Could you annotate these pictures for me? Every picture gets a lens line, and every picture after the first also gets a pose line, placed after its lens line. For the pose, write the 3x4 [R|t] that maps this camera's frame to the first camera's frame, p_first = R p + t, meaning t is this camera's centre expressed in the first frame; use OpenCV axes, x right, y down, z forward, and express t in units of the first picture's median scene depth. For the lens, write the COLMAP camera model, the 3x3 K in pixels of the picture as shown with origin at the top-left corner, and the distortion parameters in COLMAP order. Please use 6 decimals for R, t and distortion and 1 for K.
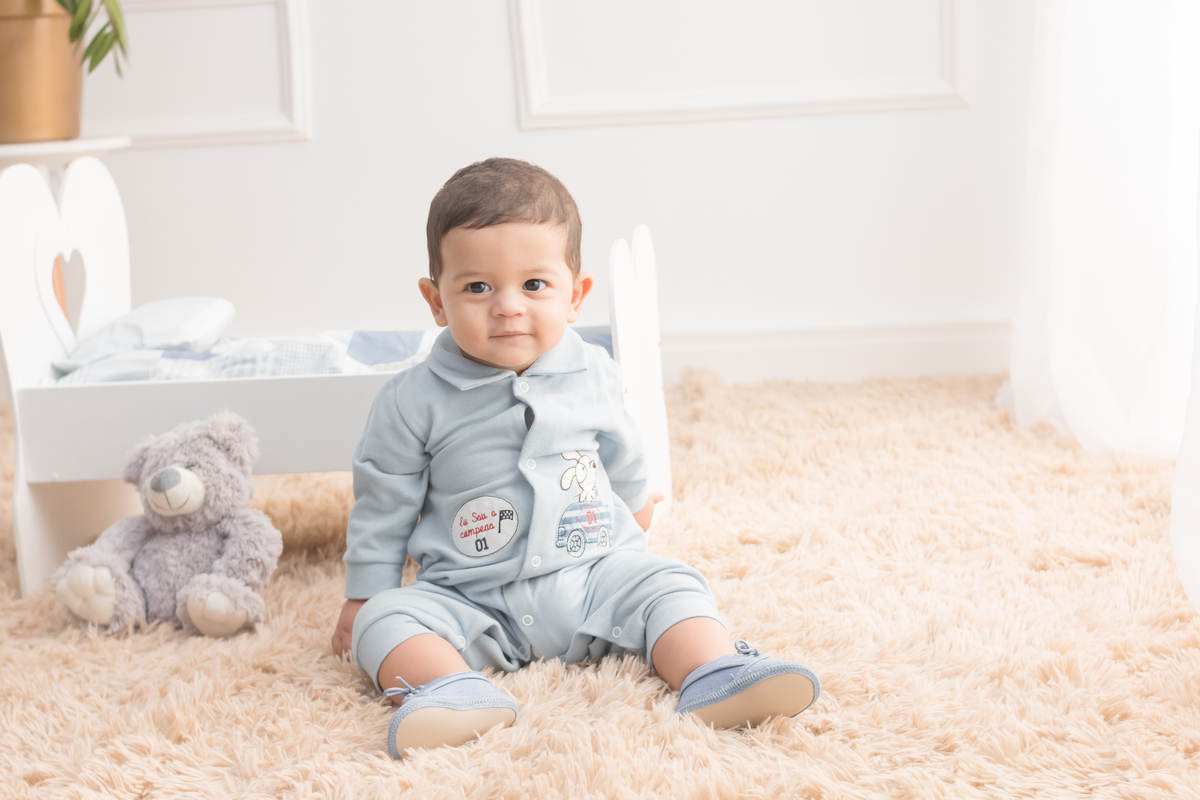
lens RADIAL K [[1932.6, 0, 600.0], [0, 1932.6, 400.0], [0, 0, 1]] dist [0.023927, -0.089278]
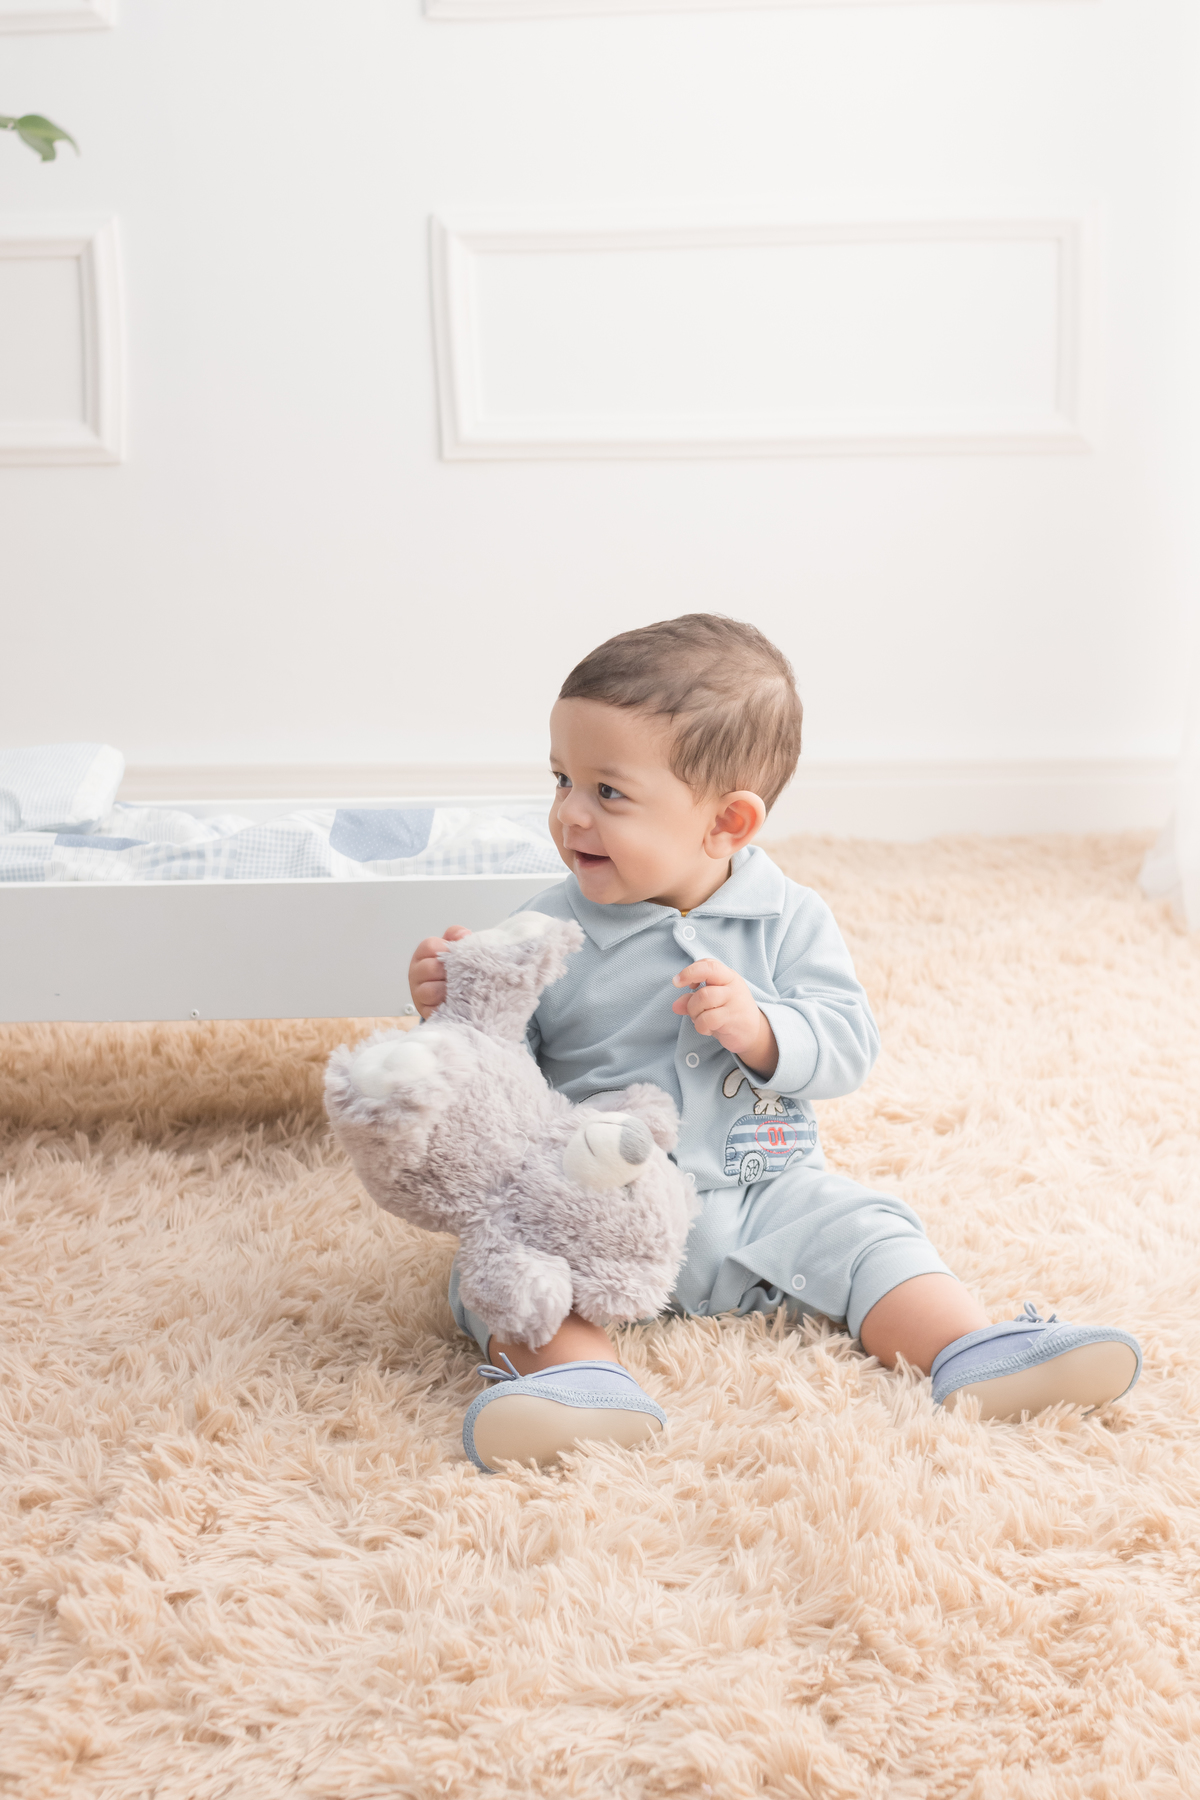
lens RADIAL K [[2898.9, 0, 600.0], [0, 2898.9, 900.0], [0, 0, 1]] dist [0.023927, -0.089278]
pose [[0.993453, 0.013489, 0.113443, -0.161794], [-0.019469, 0.998469, 0.051778, -0.063443], [-0.112571, -0.053648, 0.992194, -0.049004]]
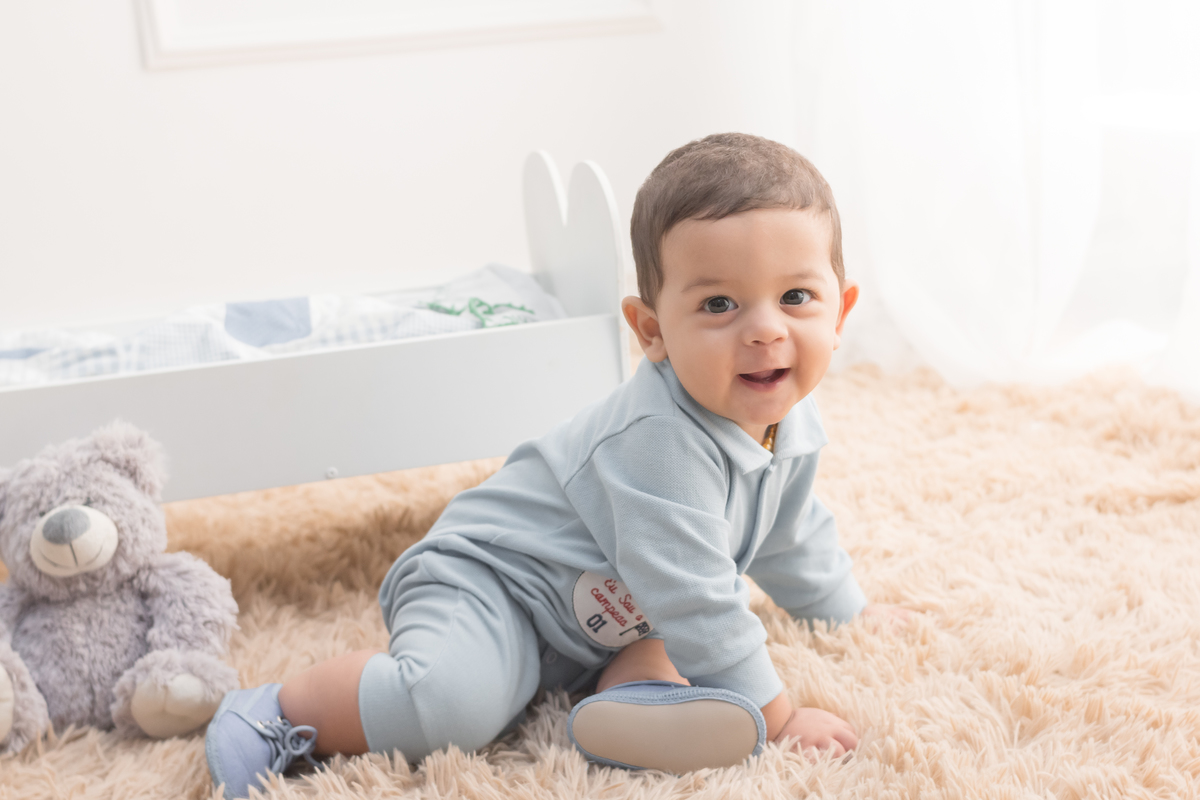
lens RADIAL K [[1932.6, 0, 600.0], [0, 1932.6, 400.0], [0, 0, 1]] dist [0.023927, -0.089278]
pose [[0.924065, -0.088665, 0.371809, -0.294505], [0.086315, 0.996002, 0.022996, -0.003357], [-0.372362, 0.010842, 0.928024, 0.269723]]
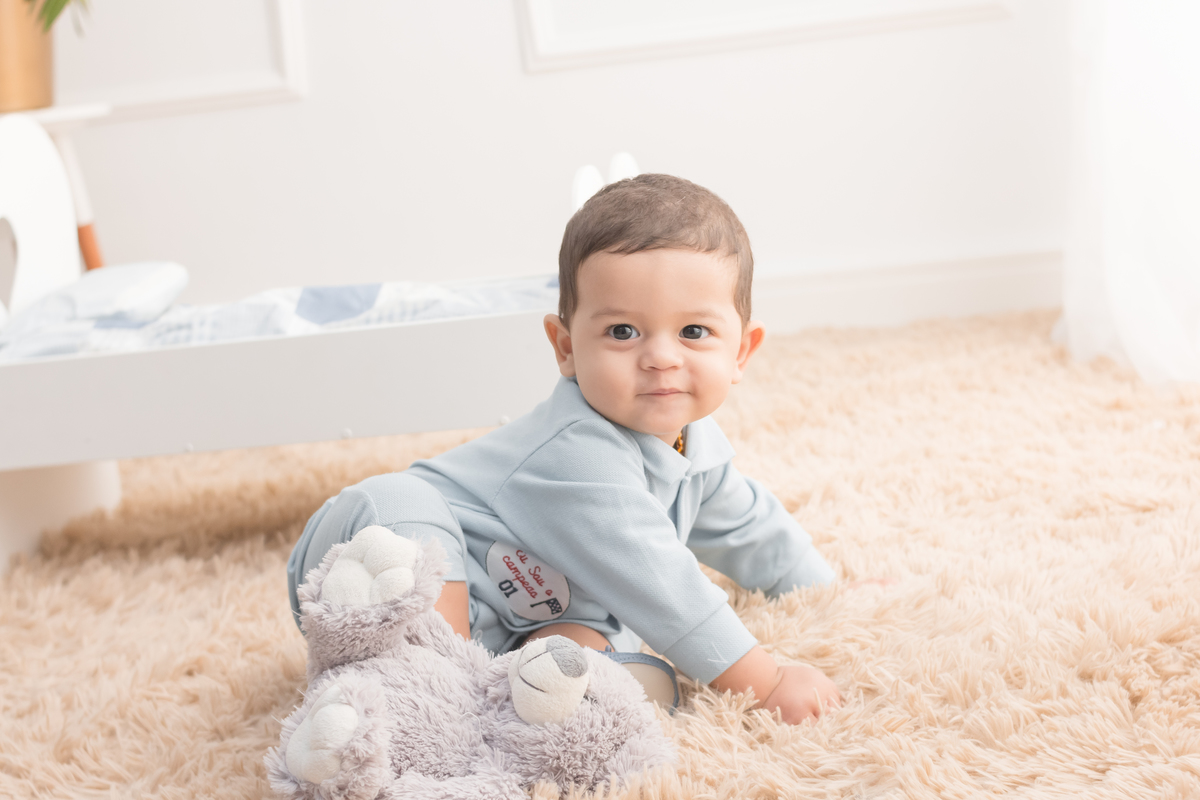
lens RADIAL K [[1940.3, 0, 600.0], [0, 1940.3, 400.0], [0, 0, 1]] dist [0.026498, 0.085503]
pose [[0.997071, -0.050364, -0.057556, 0.063737], [0.051017, 0.998648, 0.009927, 0.015323], [0.056978, -0.012834, 0.998293, 0.115546]]
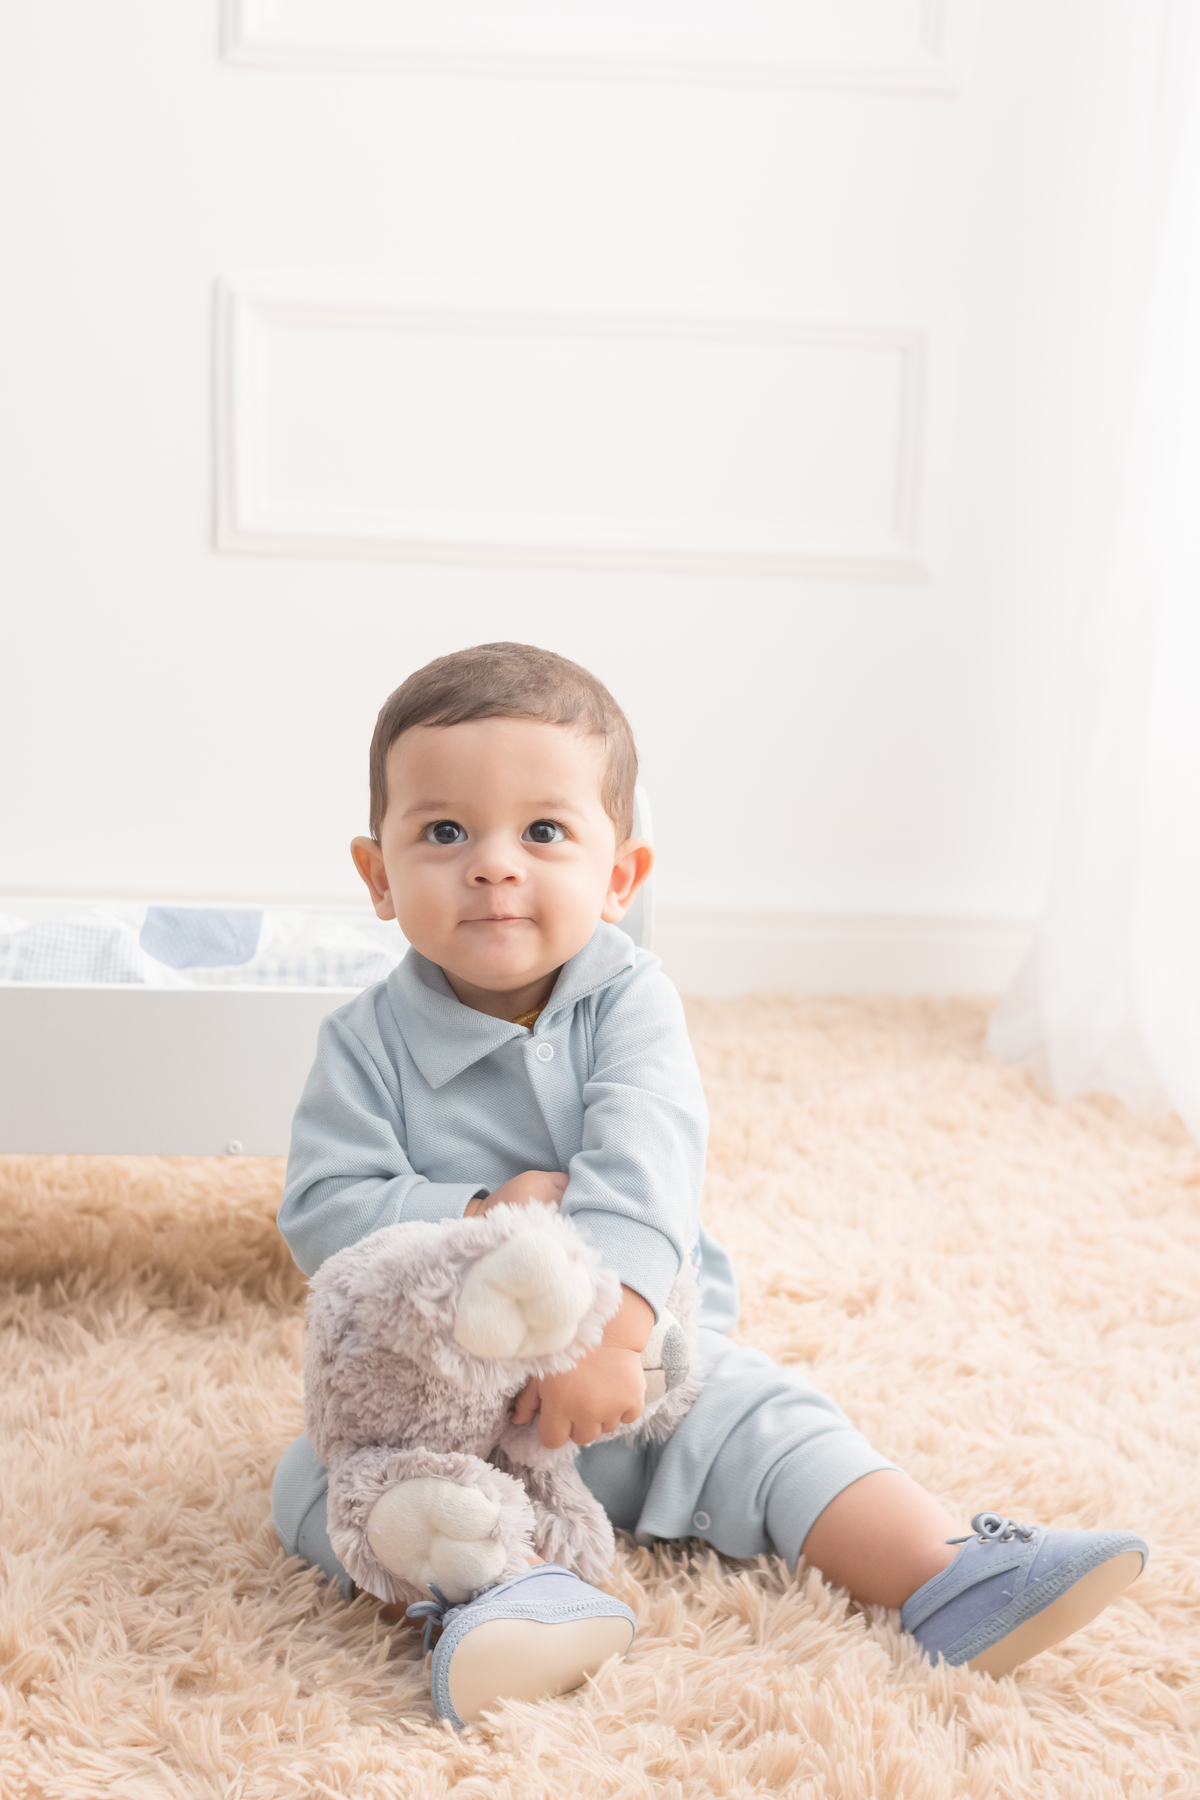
lens RADIAL K [[2891.9, 0, 600.0], [0, 2891.9, 900.0], [0, 0, 1]] dist [0.003875, 0.039604]
pose [[0.969705, 0.061775, 0.236338, -0.214817], [-0.058451, 0.998068, -0.021052, -0.029220], [-0.237182, 0.006601, 0.971443, 0.139873]]
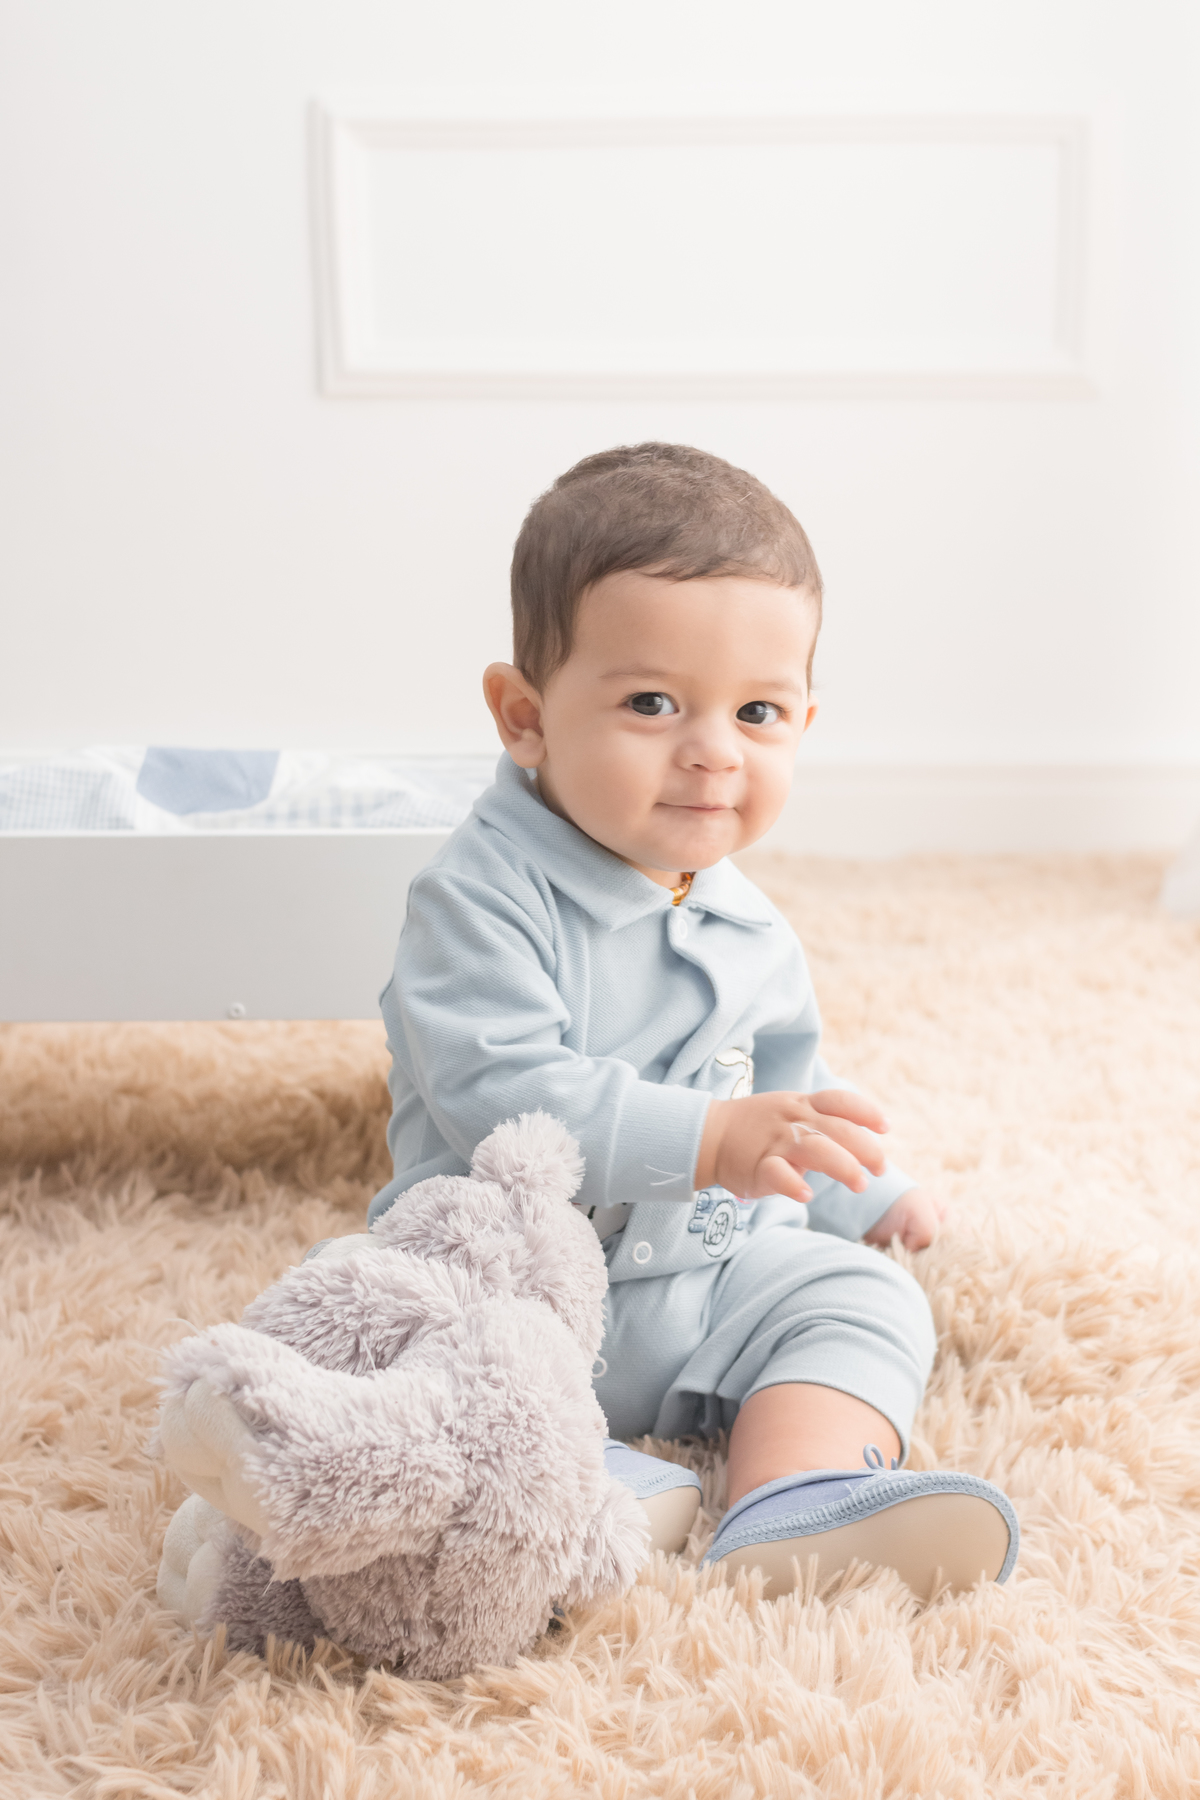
lens RADIAL K [[2891.9, 0, 600.0], [0, 2891.9, 900.0], [0, 0, 1]] dist [0.003875, 0.039604]
pose [[0.989376, 0.030746, 0.142094, -0.124456], [-0.033196, 0.999338, 0.014903, -0.011094], [-0.141542, -0.019462, 0.989741, 0.231242]]
